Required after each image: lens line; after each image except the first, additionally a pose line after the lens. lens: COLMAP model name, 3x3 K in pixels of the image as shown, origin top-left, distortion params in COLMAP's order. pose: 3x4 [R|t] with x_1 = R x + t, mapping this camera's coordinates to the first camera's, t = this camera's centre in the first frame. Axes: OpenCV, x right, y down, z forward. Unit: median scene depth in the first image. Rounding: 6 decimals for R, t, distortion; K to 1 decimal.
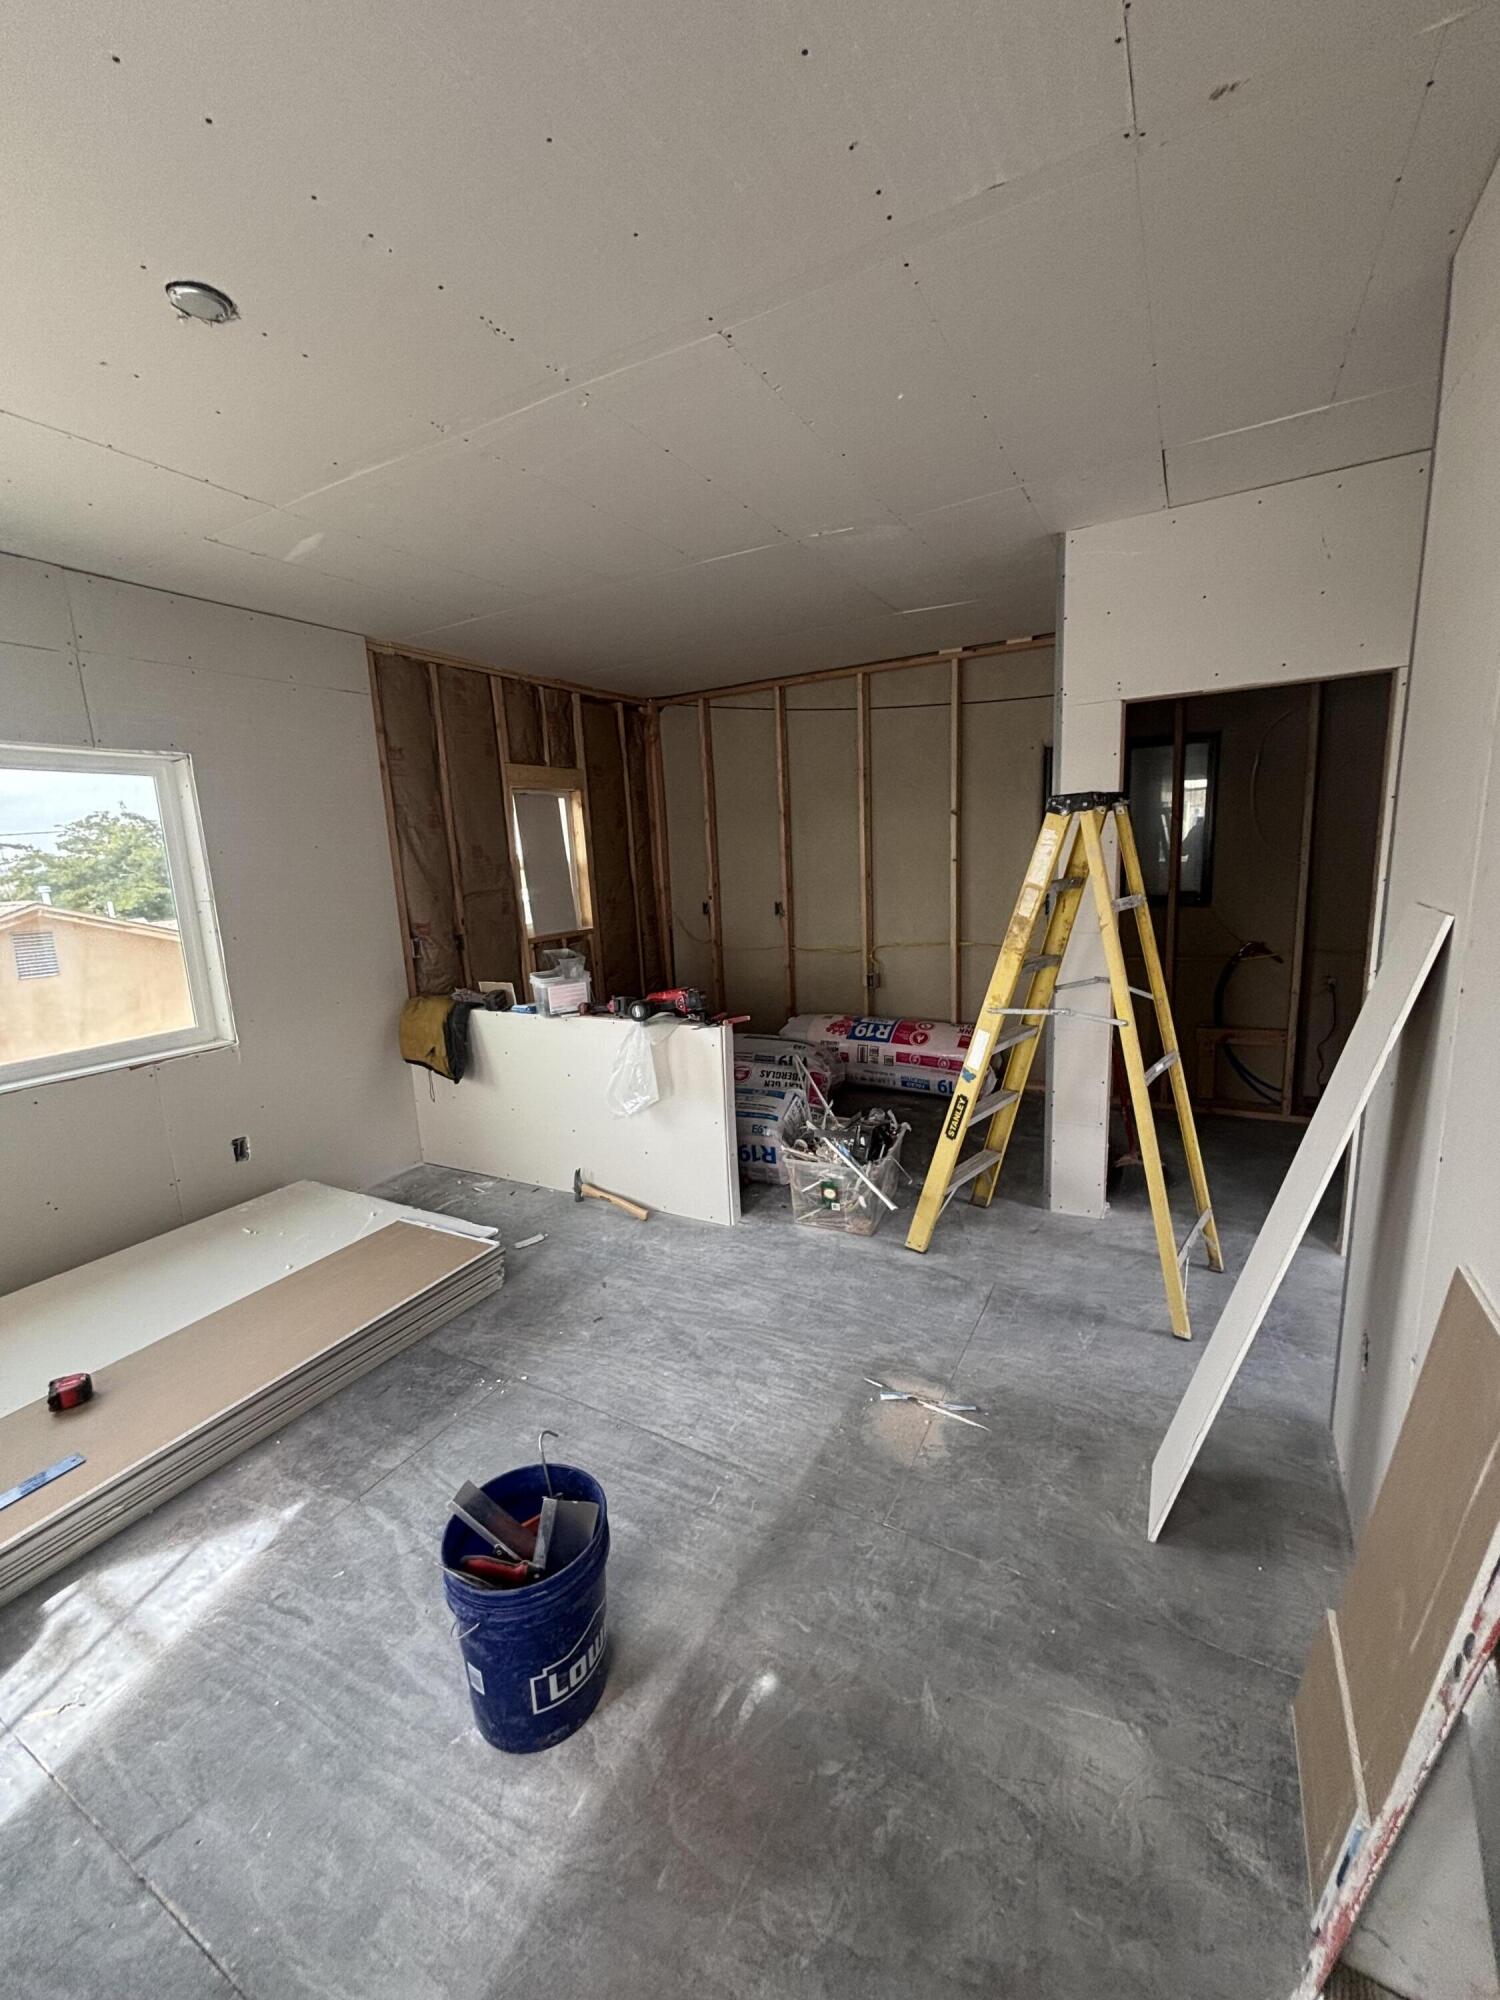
lens RADIAL K [[805.3, 0, 747.6], [0, 805.3, 1005.4], [0, 0, 1]] dist [-0.002541, 0.000046]
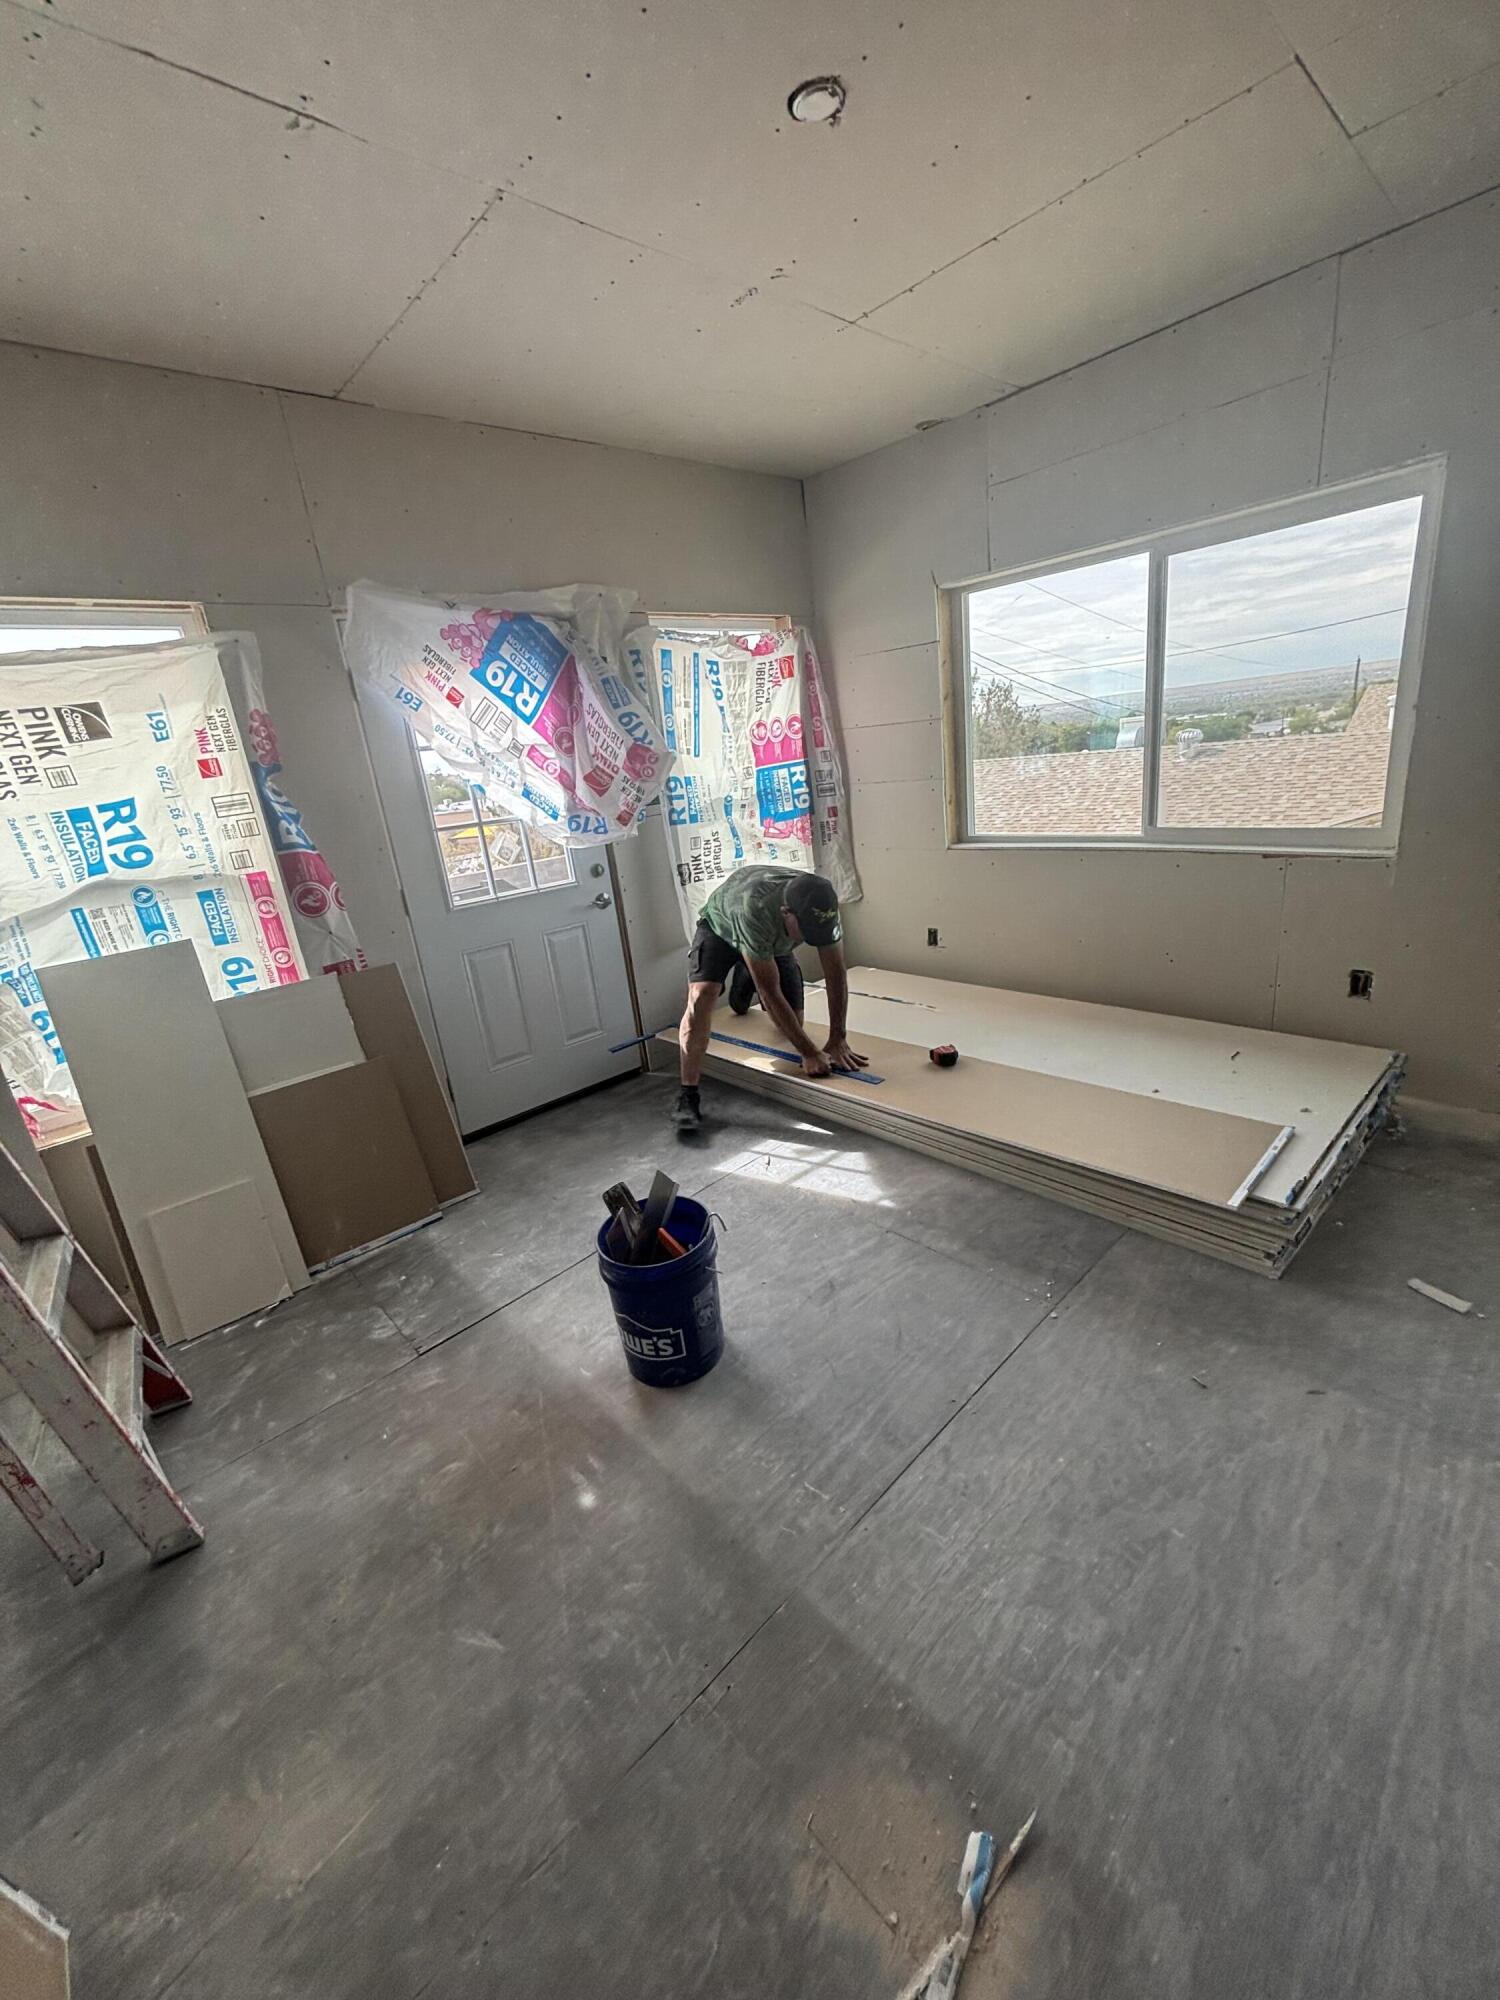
lens RADIAL K [[805.3, 0, 747.0], [0, 805.3, 994.9], [0, 0, 1]] dist [-0.002541, 0.000046]
pose [[-0.300637, 0.359965, -0.883200, 0.498831], [-0.060907, 0.916904, 0.394434, -0.166481], [0.951792, 0.172374, -0.253731, 1.005570]]
